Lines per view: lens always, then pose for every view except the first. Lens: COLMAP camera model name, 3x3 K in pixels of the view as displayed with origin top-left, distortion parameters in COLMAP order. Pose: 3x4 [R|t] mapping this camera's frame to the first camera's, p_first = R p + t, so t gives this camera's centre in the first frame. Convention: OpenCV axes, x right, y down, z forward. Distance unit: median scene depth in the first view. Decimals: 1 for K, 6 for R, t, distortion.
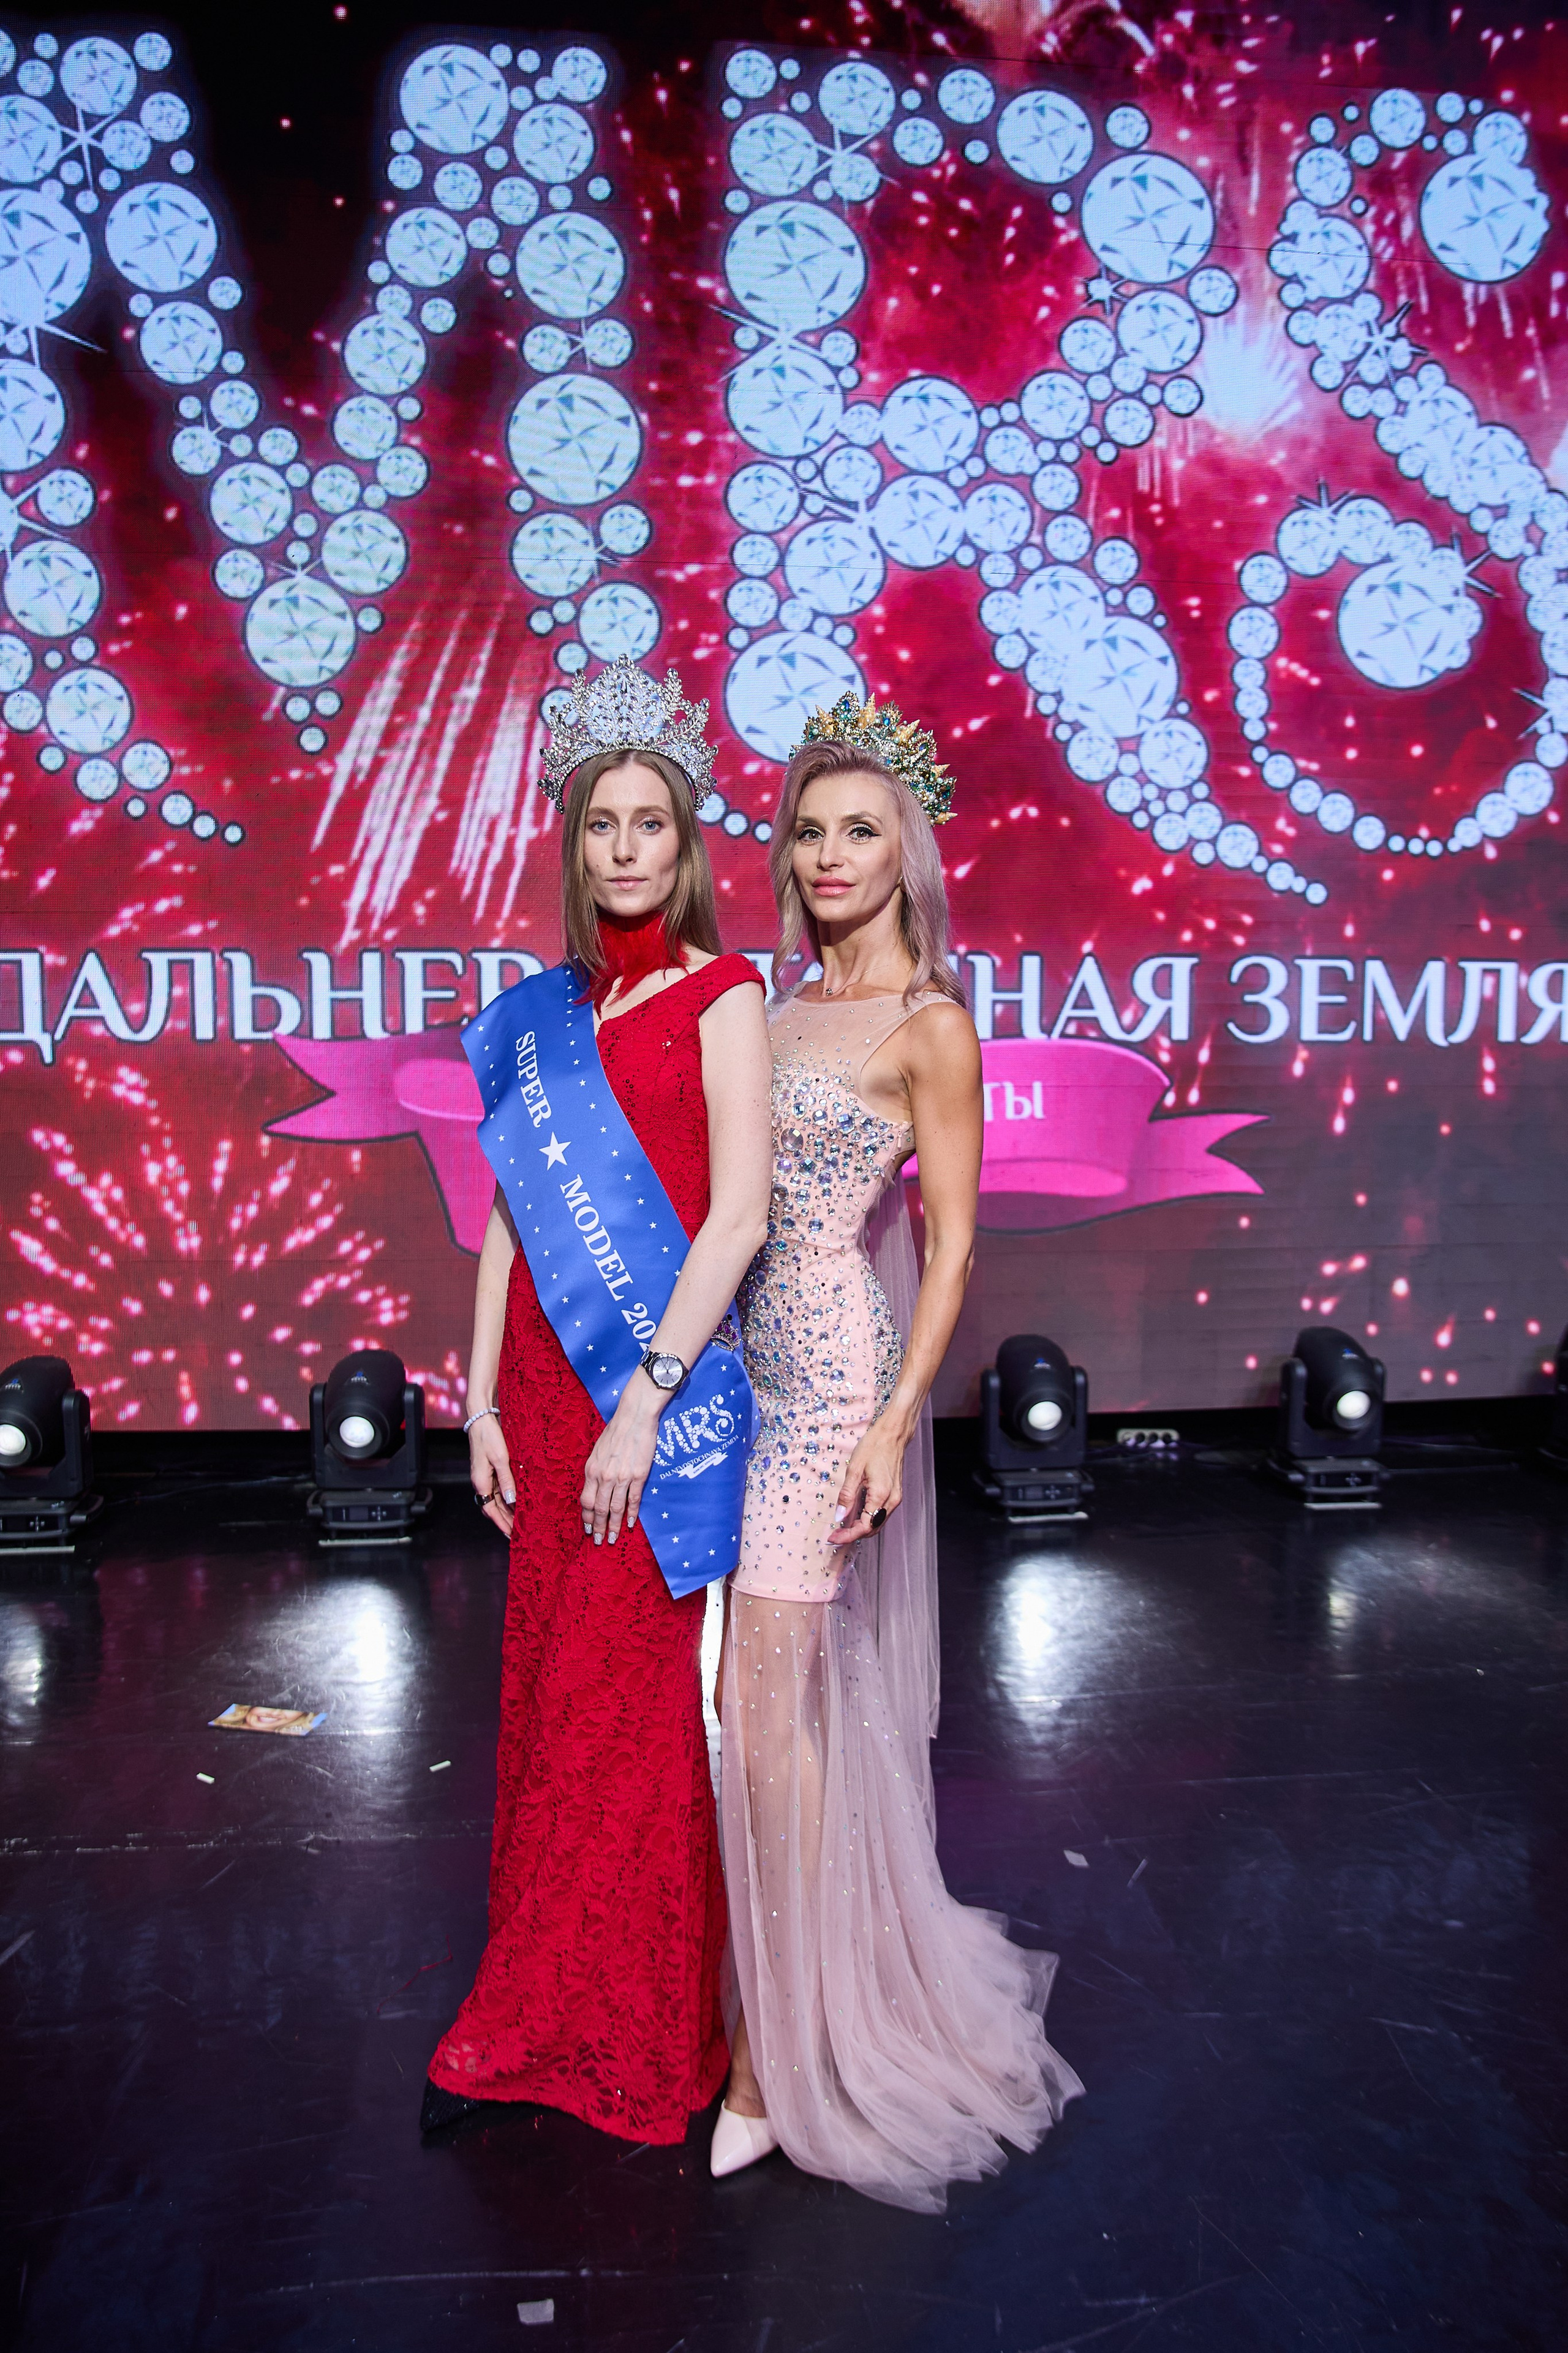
lens RADIAL K [[1621.6, 0, 776.1], [0, 1621.6, 1189.5], [0, 0, 1]] dist [-0.107256, 0.072253]
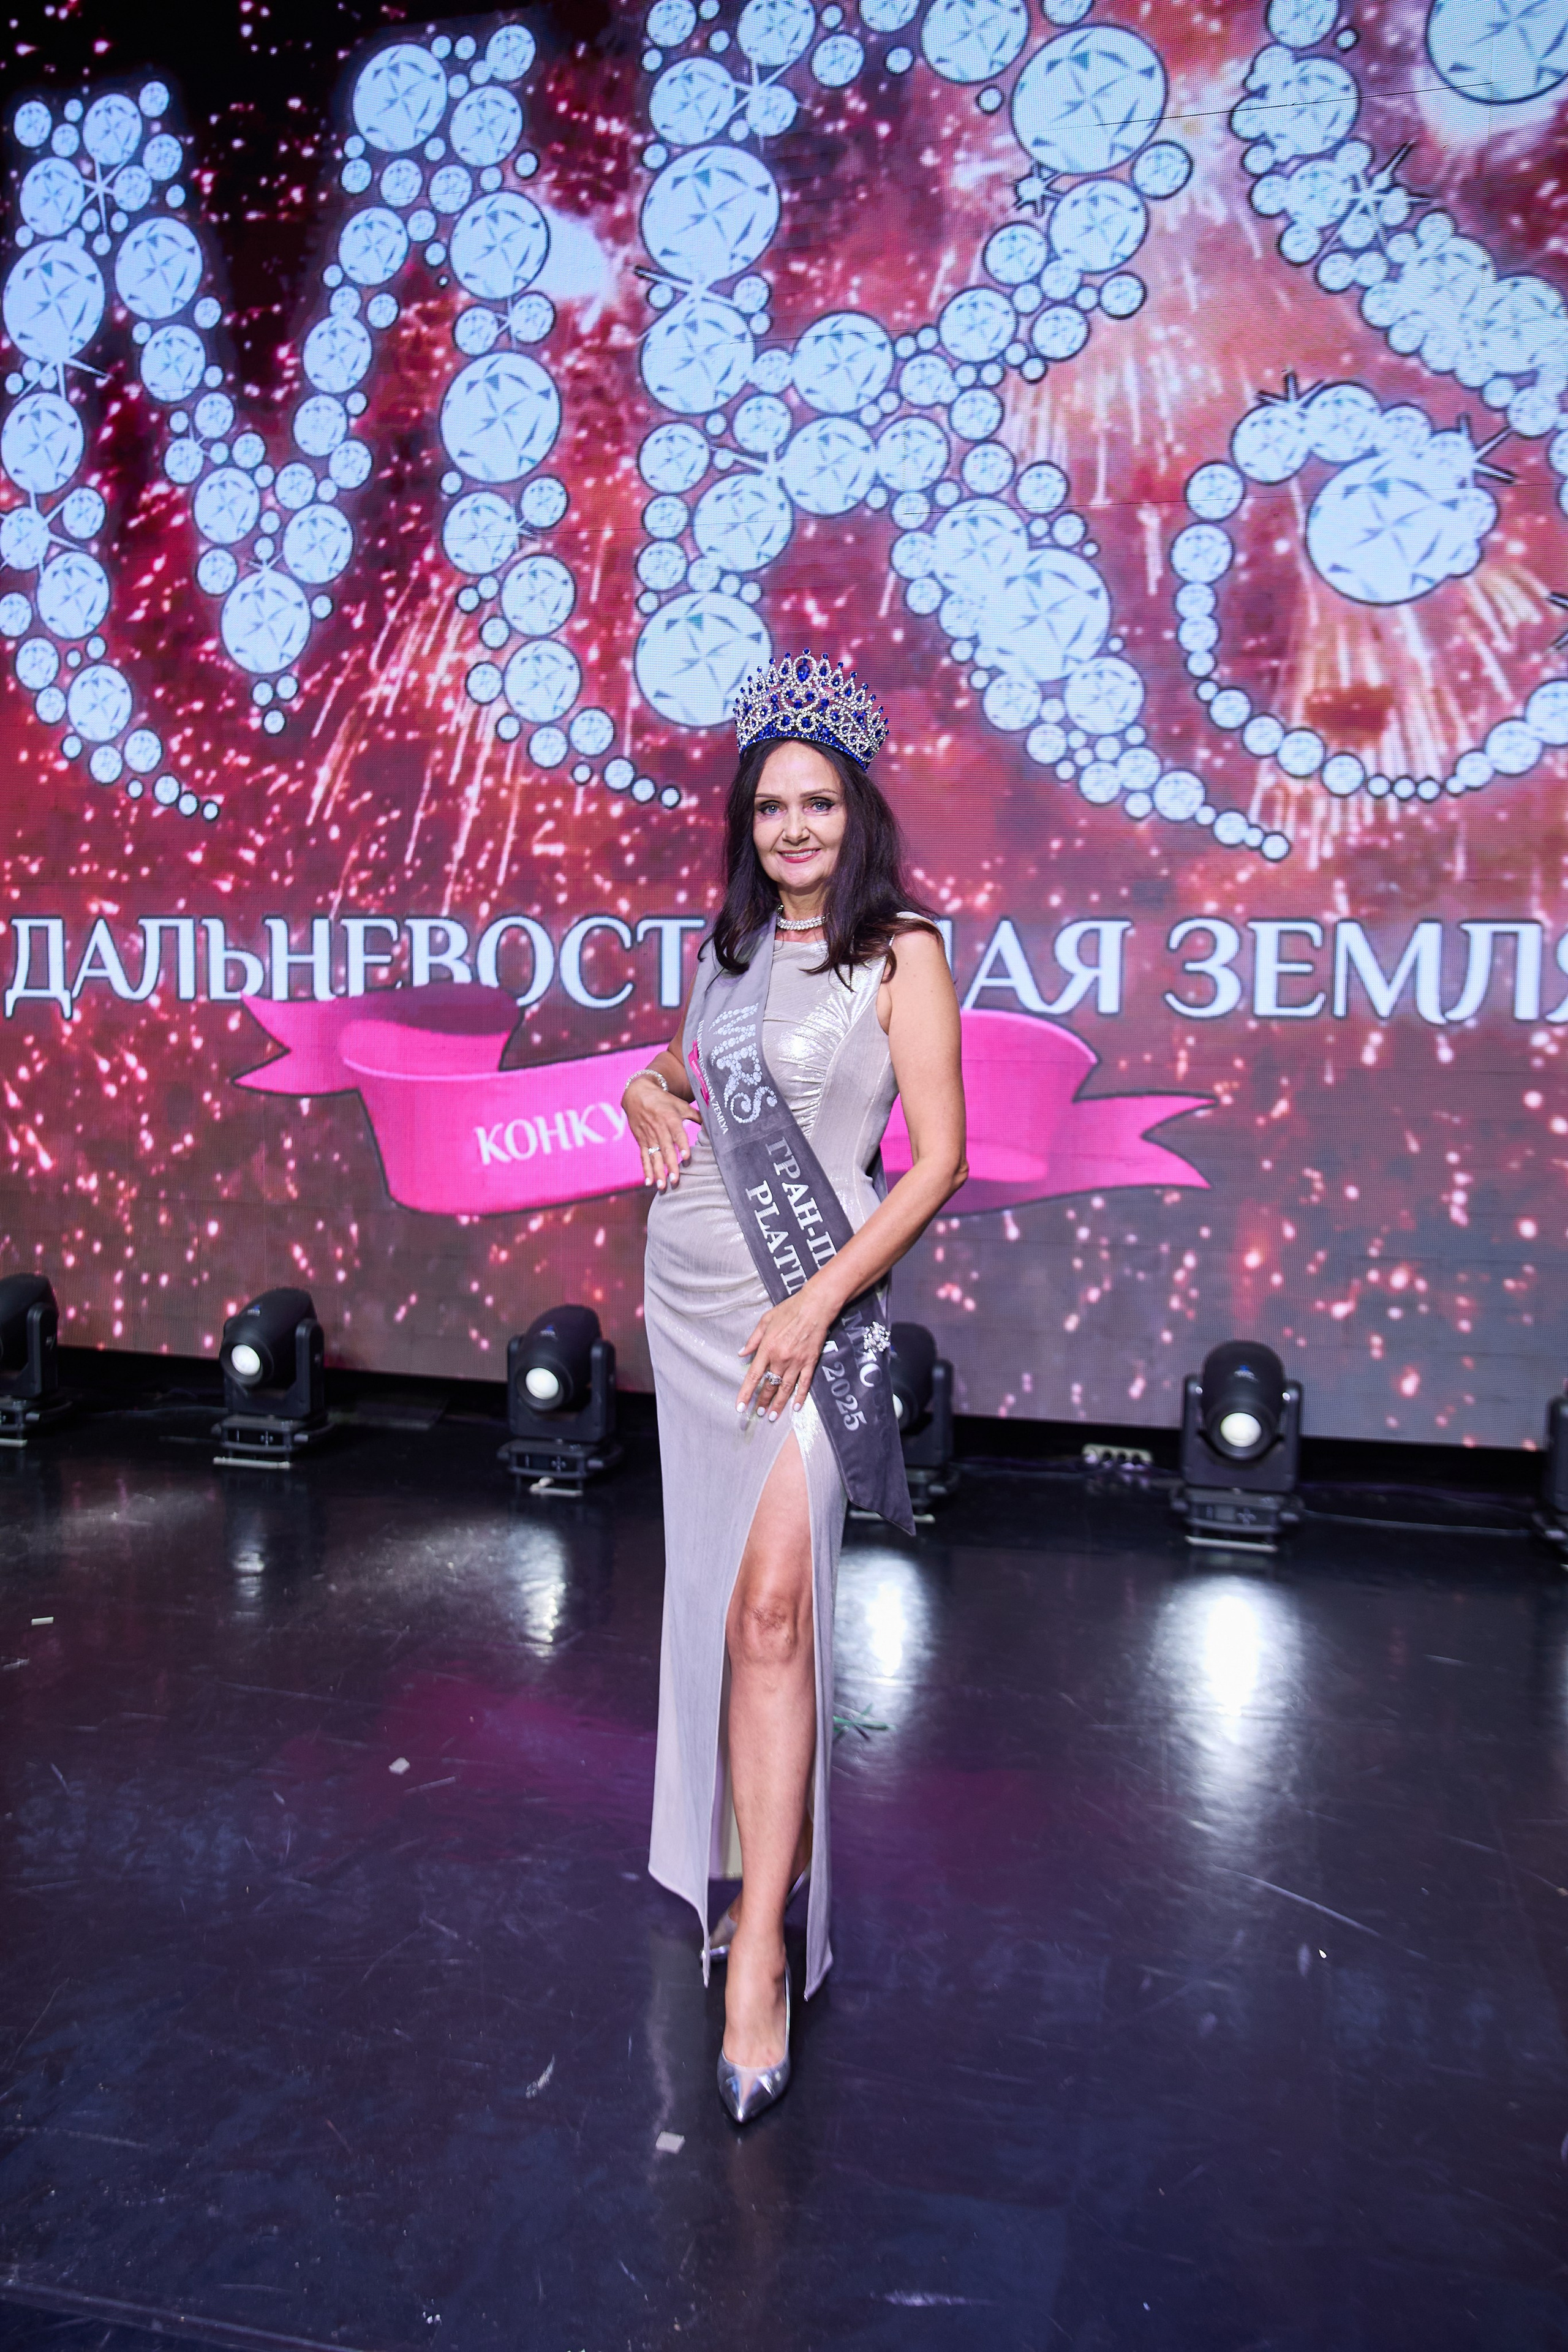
lens RADIAL K [[1893.9, 0, 787.8], [0, 1893.9, 1182.1], [0, 0, 1]] dist [-0.077224, 0.091186]
pose [[0.932141, 0.046701, -0.359070, 0.491950], [-0.048599, 0.998811, 0.003743, 0.007415], [0.358818, 0.013961, 0.933303, -0.055416]]
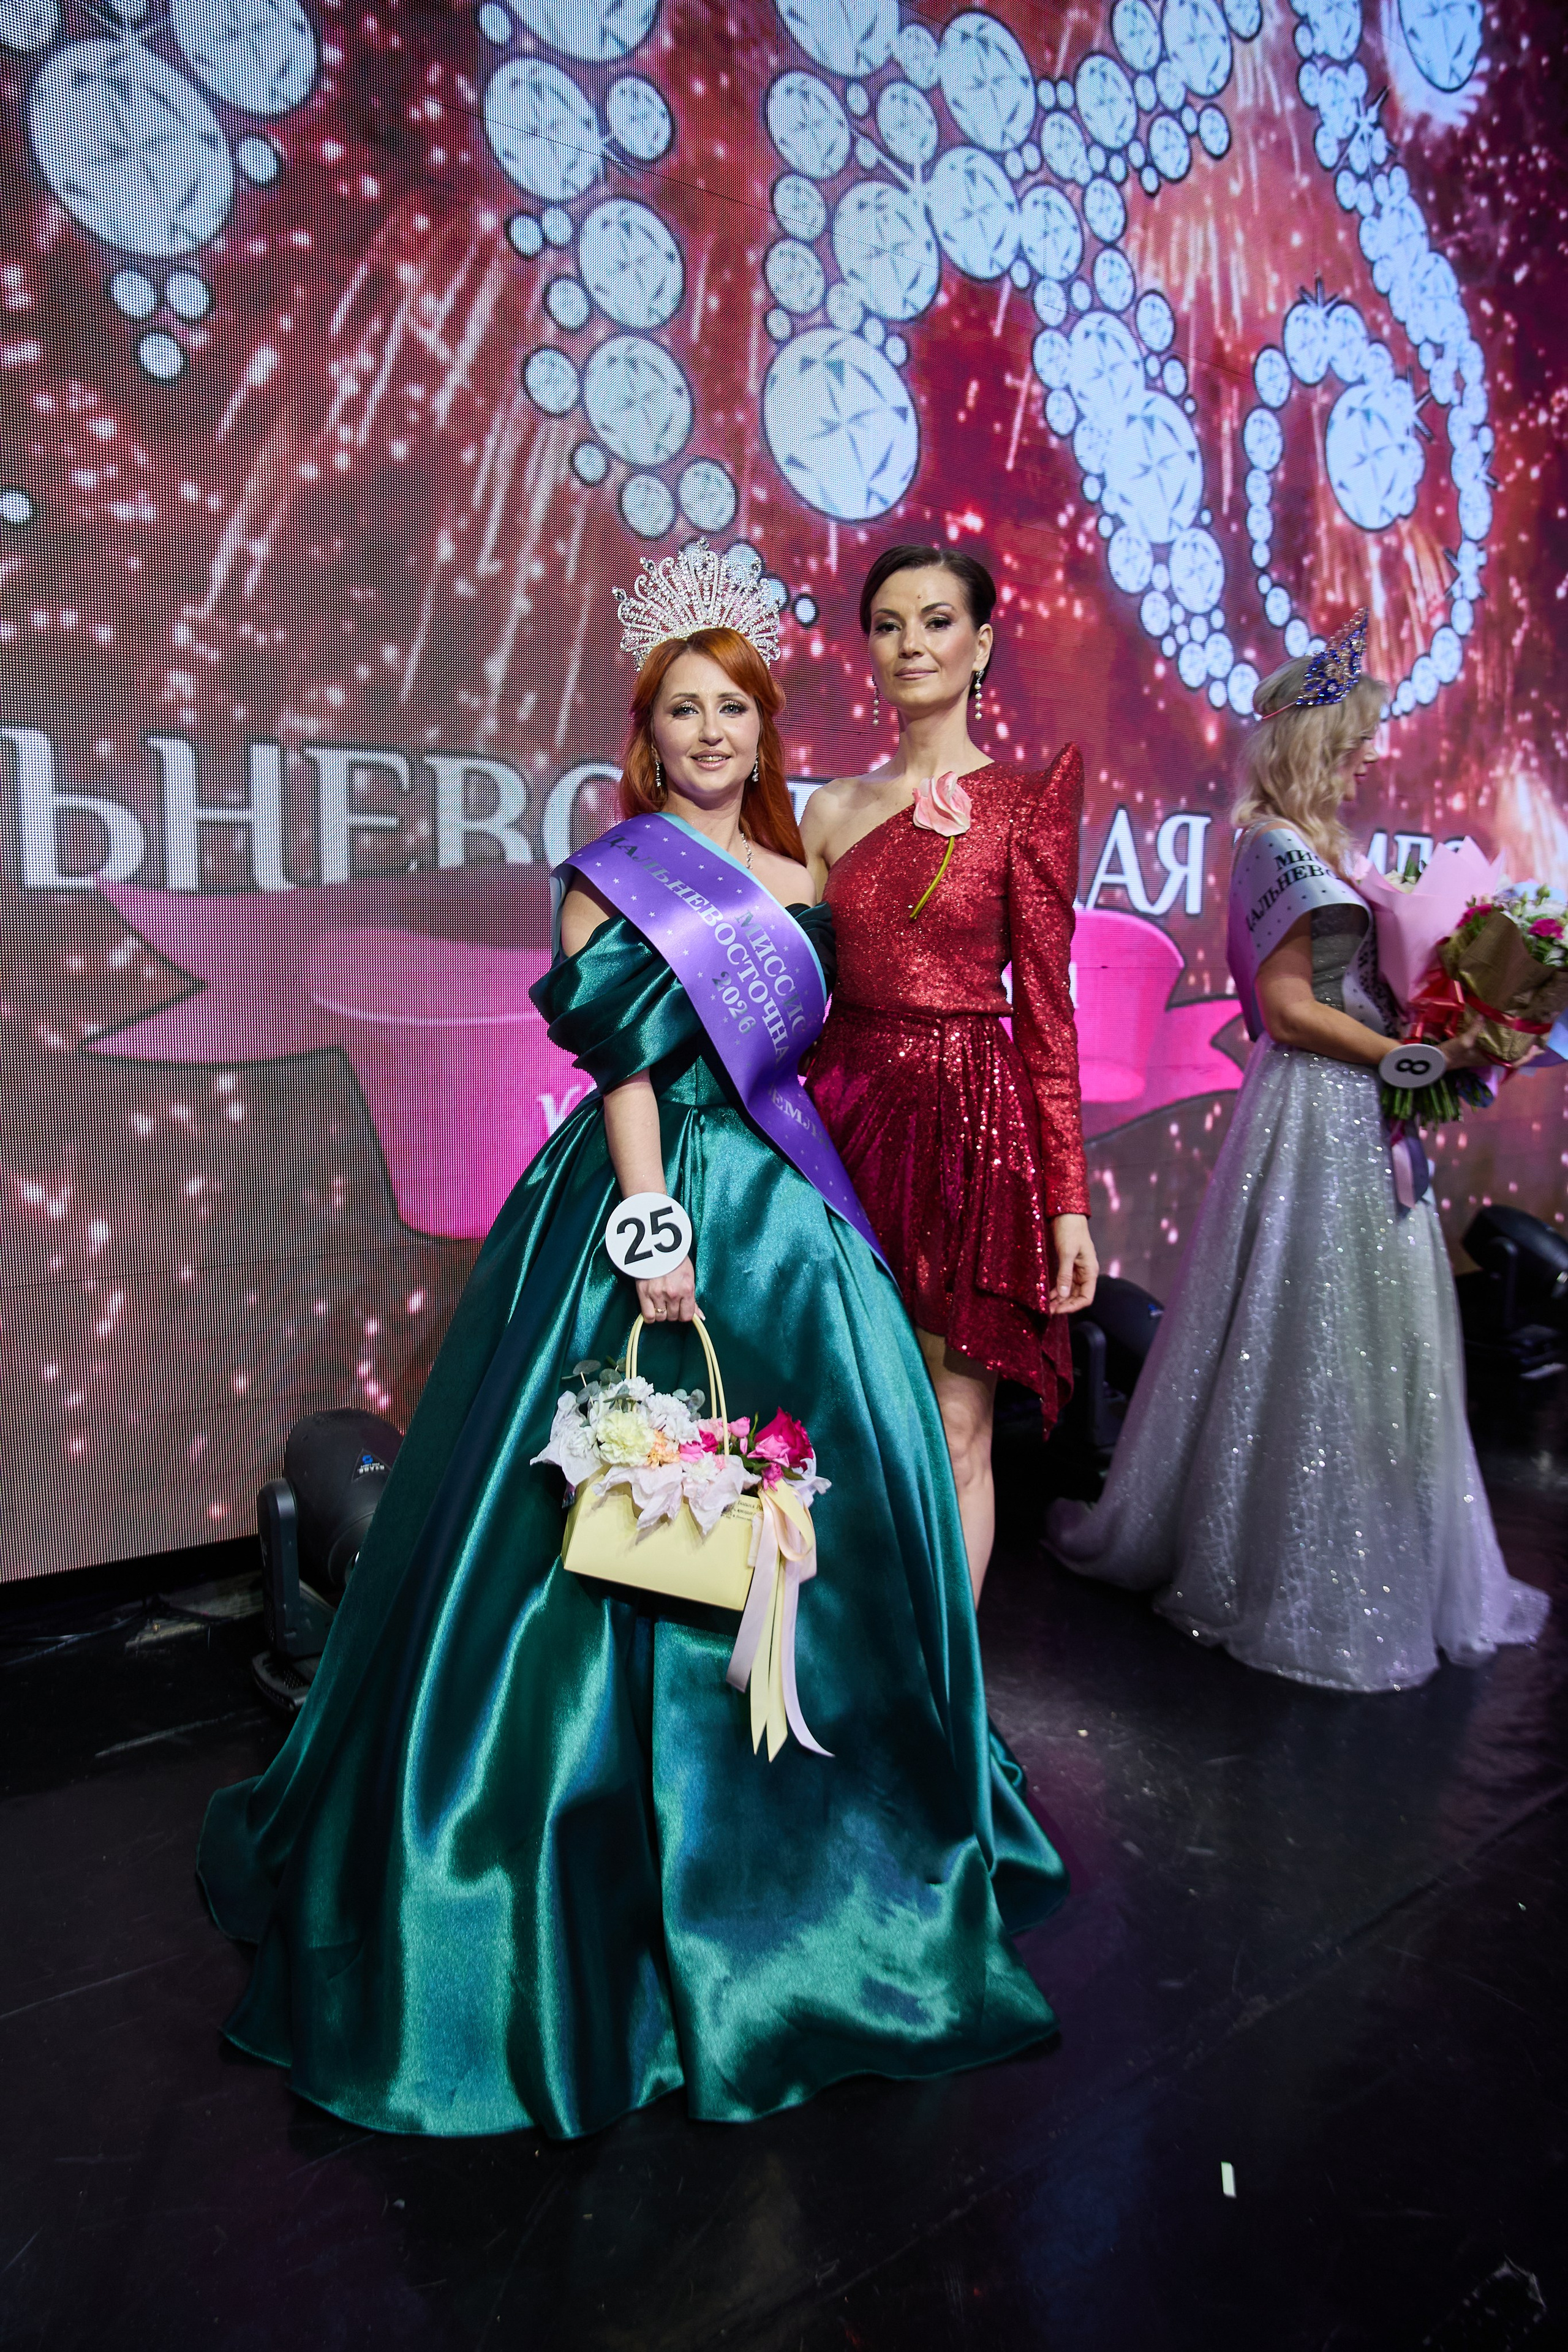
lens RADIAL K [[1621.0, 0, 798.1], [0, 1621.0, 1181.6], [0, 0, 1]] dist [-0.107256, 0.072253]
pose [[0.861213, -0.069057, 0.503530, -0.385990], [0.036570, 0.996578, 0.074128, -0.023281], [-0.506926, -0.045425, 0.860792, 0.386025]]
